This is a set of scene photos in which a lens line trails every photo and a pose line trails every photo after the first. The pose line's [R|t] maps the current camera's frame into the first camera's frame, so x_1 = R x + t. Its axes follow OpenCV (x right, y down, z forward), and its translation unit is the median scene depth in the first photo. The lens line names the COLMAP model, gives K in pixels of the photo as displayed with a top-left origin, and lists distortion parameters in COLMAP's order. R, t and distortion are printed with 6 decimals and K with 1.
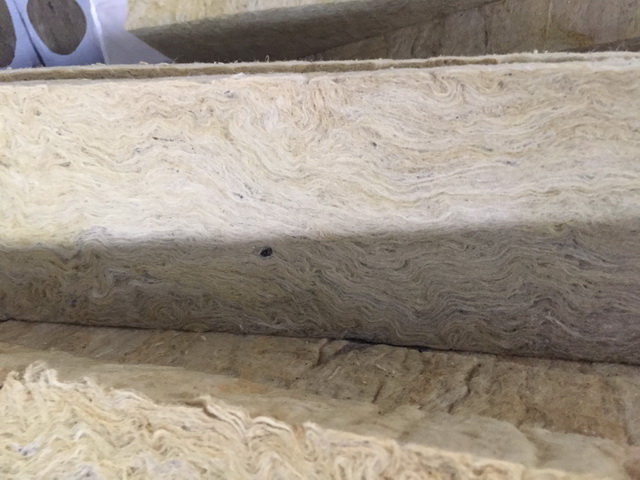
lens RADIAL K [[542.9, 0, 317.6], [0, 542.9, 234.6], [0, 0, 1]] dist [0.082172, -0.115723]
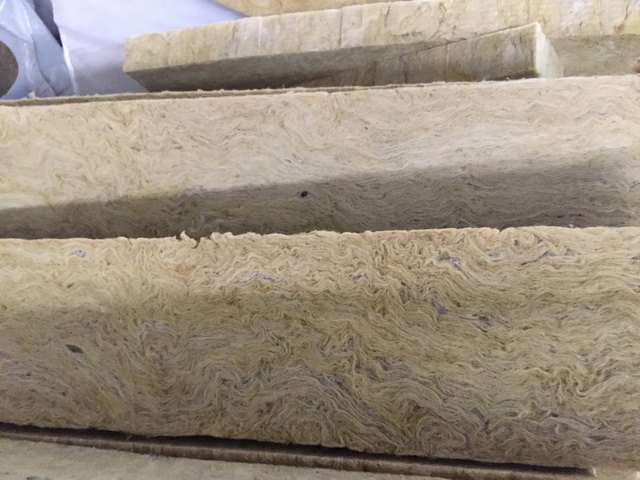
lens RADIAL K [[545.9, 0, 313.3], [0, 545.9, 238.0], [0, 0, 1]] dist [0.080399, -0.114715]
pose [[0.988008, -0.040149, 0.149089, -0.346798], [0.050927, 0.996303, -0.069191, 0.308236], [-0.145760, 0.075954, 0.986400, -0.740488]]
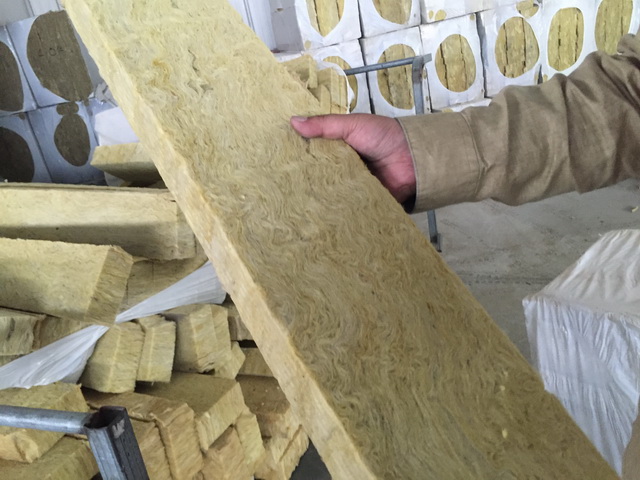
lens RADIAL K [[541.3, 0, 313.4], [0, 541.3, 239.7], [0, 0, 1]] dist [0.068007, -0.113220]
pose [[0.985873, 0.066865, -0.153569, 2.754711], [-0.091426, 0.983052, -0.158902, 0.661205], [0.140342, 0.170698, 0.975278, -3.131223]]
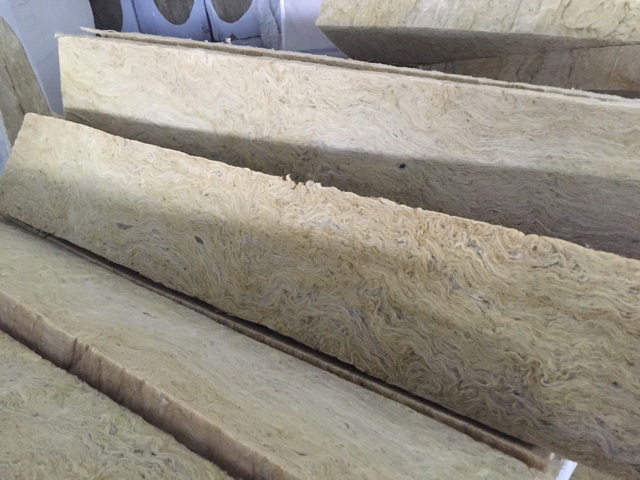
lens RADIAL K [[542.9, 0, 317.6], [0, 542.9, 234.6], [0, 0, 1]] dist [0.082172, -0.115723]
pose [[0.965557, 0.208025, -0.156288, -0.031699], [-0.204713, 0.978116, 0.037178, 0.283607], [0.160602, -0.003903, 0.987012, -1.090281]]
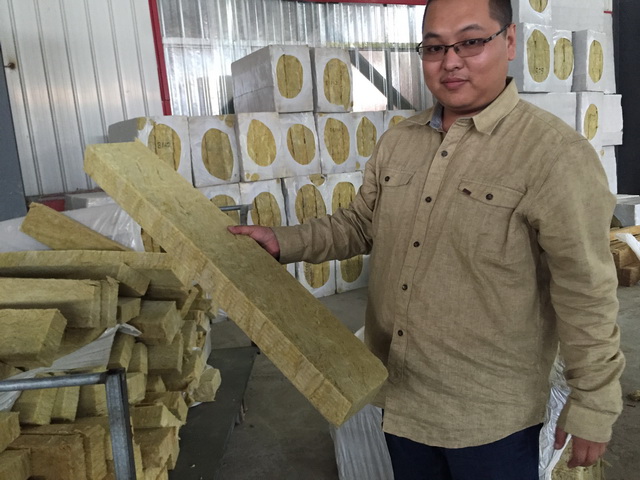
lens RADIAL K [[542.9, 0, 317.6], [0, 542.9, 234.6], [0, 0, 1]] dist [0.082172, -0.115723]
pose [[0.977550, 0.092259, 0.189429, 2.269837], [-0.001128, 0.901319, -0.433154, 1.924312], [-0.210699, 0.423216, 0.881189, -5.366434]]
